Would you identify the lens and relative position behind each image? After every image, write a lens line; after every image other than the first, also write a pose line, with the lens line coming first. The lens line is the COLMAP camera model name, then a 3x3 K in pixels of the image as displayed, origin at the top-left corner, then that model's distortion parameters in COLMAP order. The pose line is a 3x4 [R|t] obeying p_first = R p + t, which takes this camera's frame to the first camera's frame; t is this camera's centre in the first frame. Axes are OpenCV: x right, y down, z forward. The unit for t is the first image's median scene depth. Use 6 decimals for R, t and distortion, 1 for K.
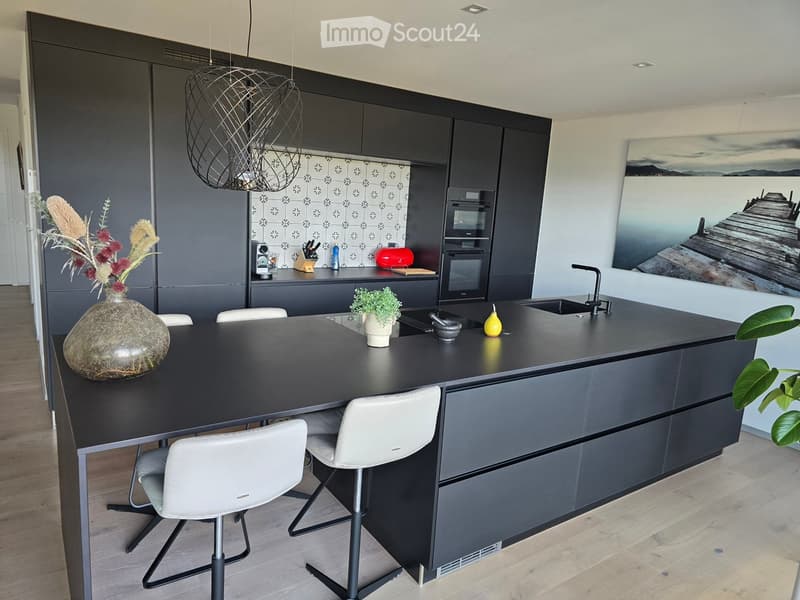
lens RADIAL K [[517.1, 0, 400.0], [0, 517.1, 300.0], [0, 0, 1]] dist [0.003042, 0.000001]
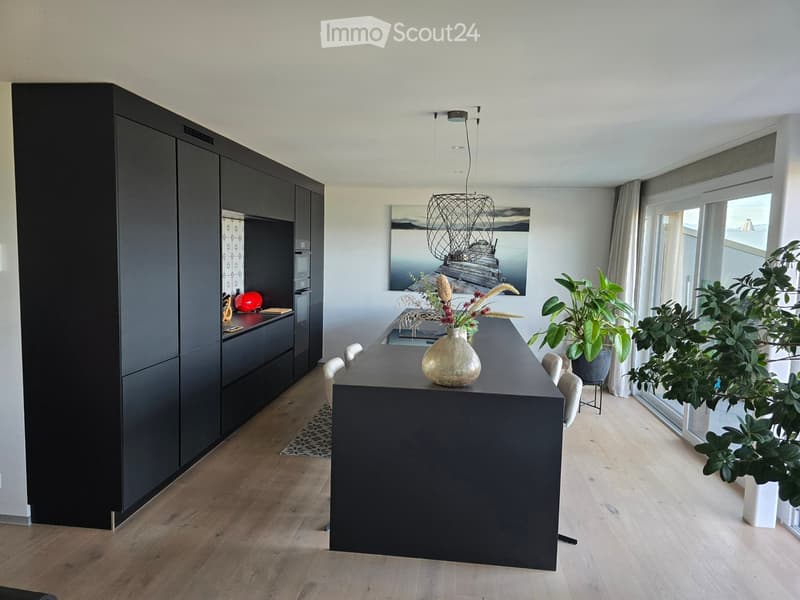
lens RADIAL K [[517.1, 0, 400.0], [0, 517.1, 300.0], [0, 0, 1]] dist [0.003042, 0.000001]
pose [[0.651540, -0.112125, 0.750282, -0.706853], [0.158090, 0.987371, 0.010273, -0.049947], [-0.741959, 0.111918, 0.661038, 0.018932]]
